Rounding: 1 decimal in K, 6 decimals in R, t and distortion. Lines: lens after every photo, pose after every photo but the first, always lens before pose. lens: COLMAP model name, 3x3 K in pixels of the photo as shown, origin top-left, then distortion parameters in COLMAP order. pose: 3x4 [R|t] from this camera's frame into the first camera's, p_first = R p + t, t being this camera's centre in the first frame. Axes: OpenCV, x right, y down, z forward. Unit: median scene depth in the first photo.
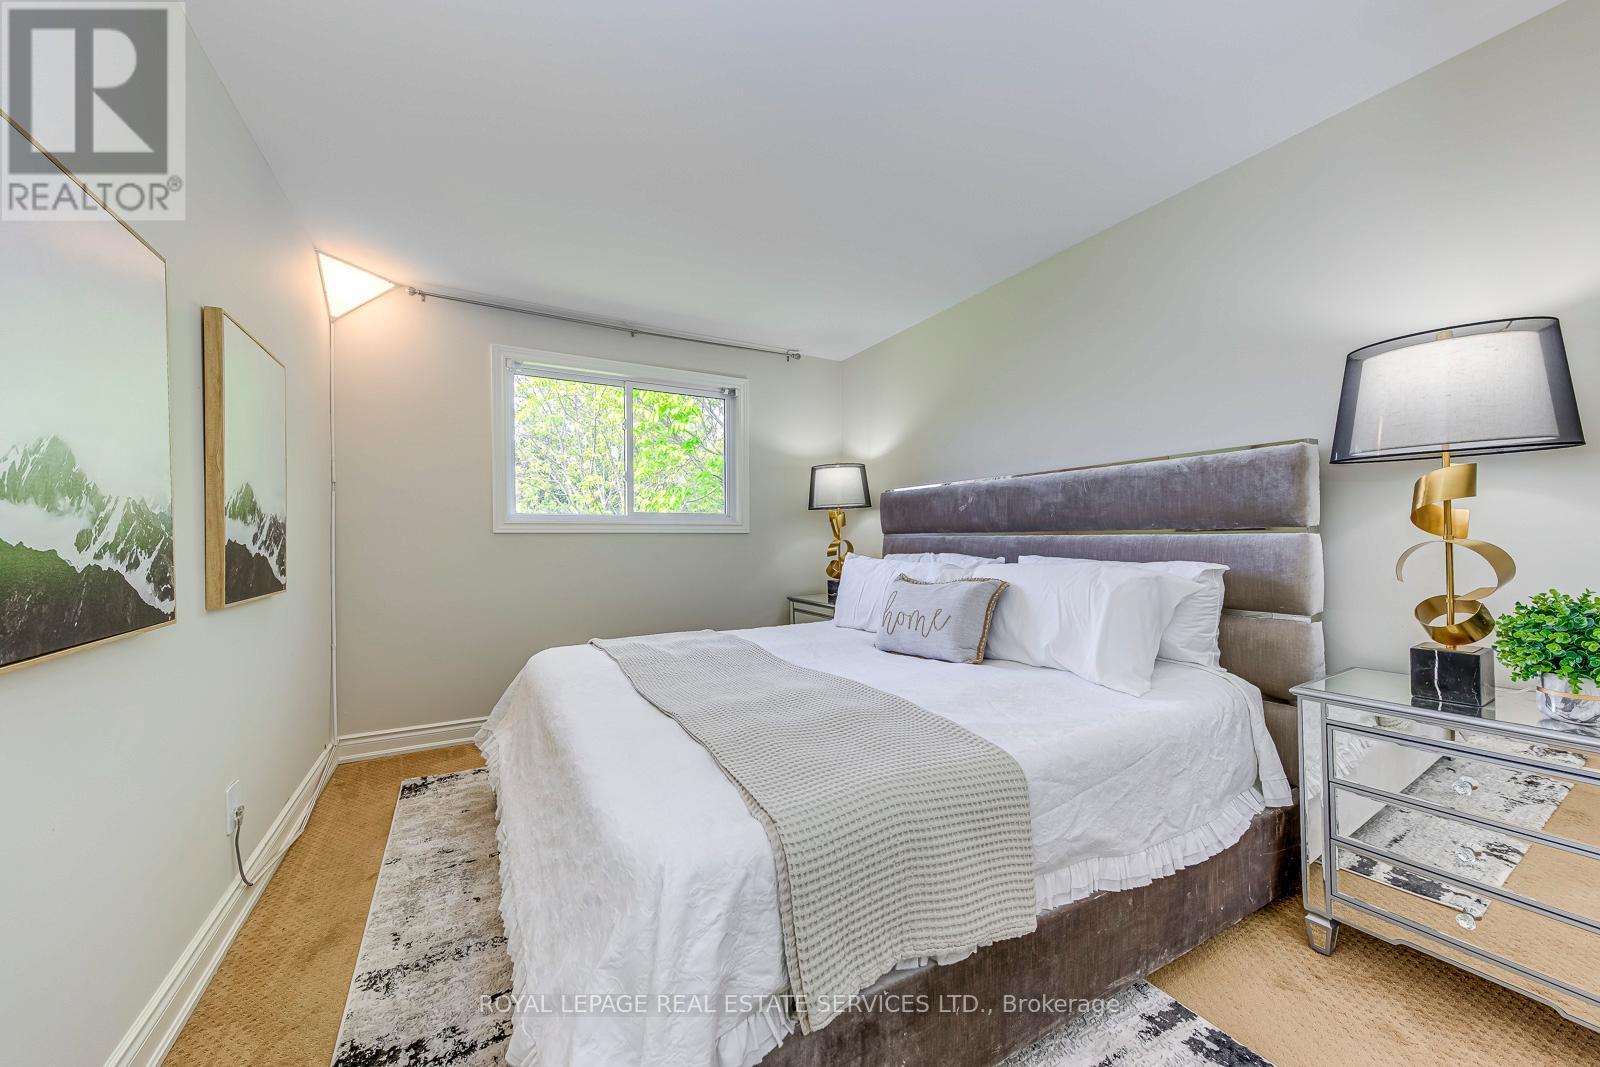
lens RADIAL K [[585.1, 0, 801.5], [0, 585.1, 539.8], [0, 0, 1]] dist [0.016758, -0.006340]
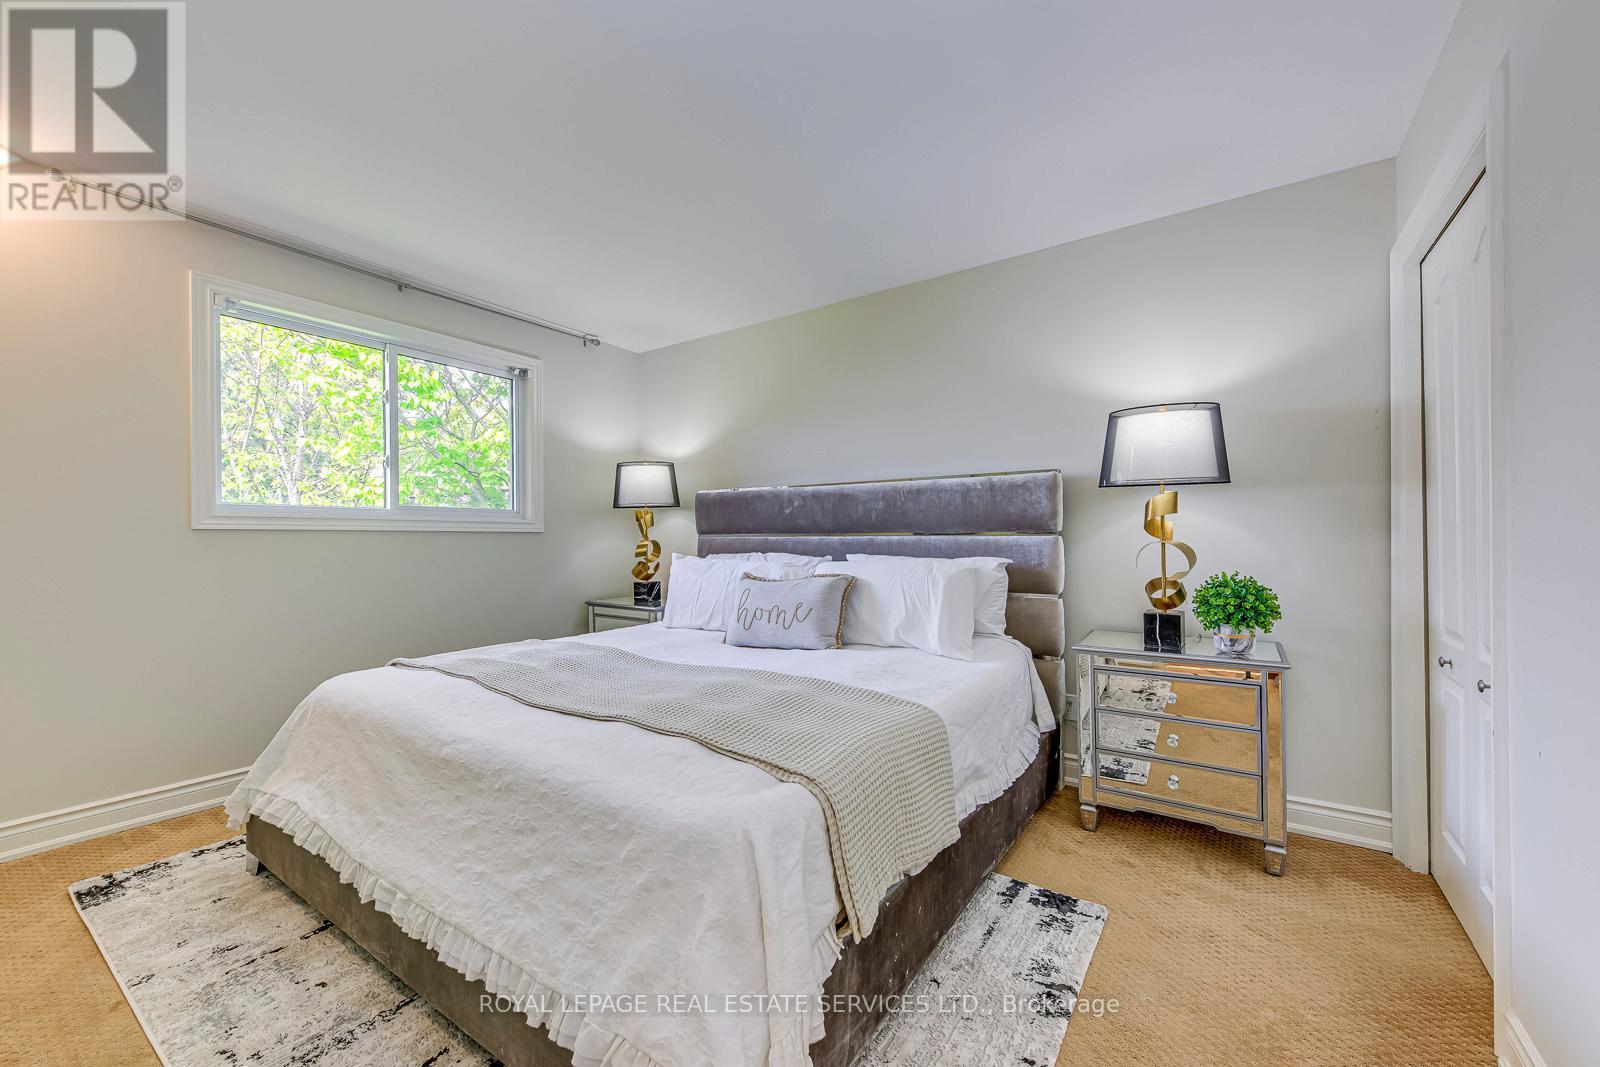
lens RADIAL K [[616.3, 0, 798.7], [0, 616.3, 542.6], [0, 0, 1]] dist [0.022133, -0.007845]
pose [[0.898493, 0.000339, 0.438987, -0.270110], [-0.001847, 0.999994, 0.003008, 0.001187], [-0.438984, -0.003513, 0.898488, -0.041496]]
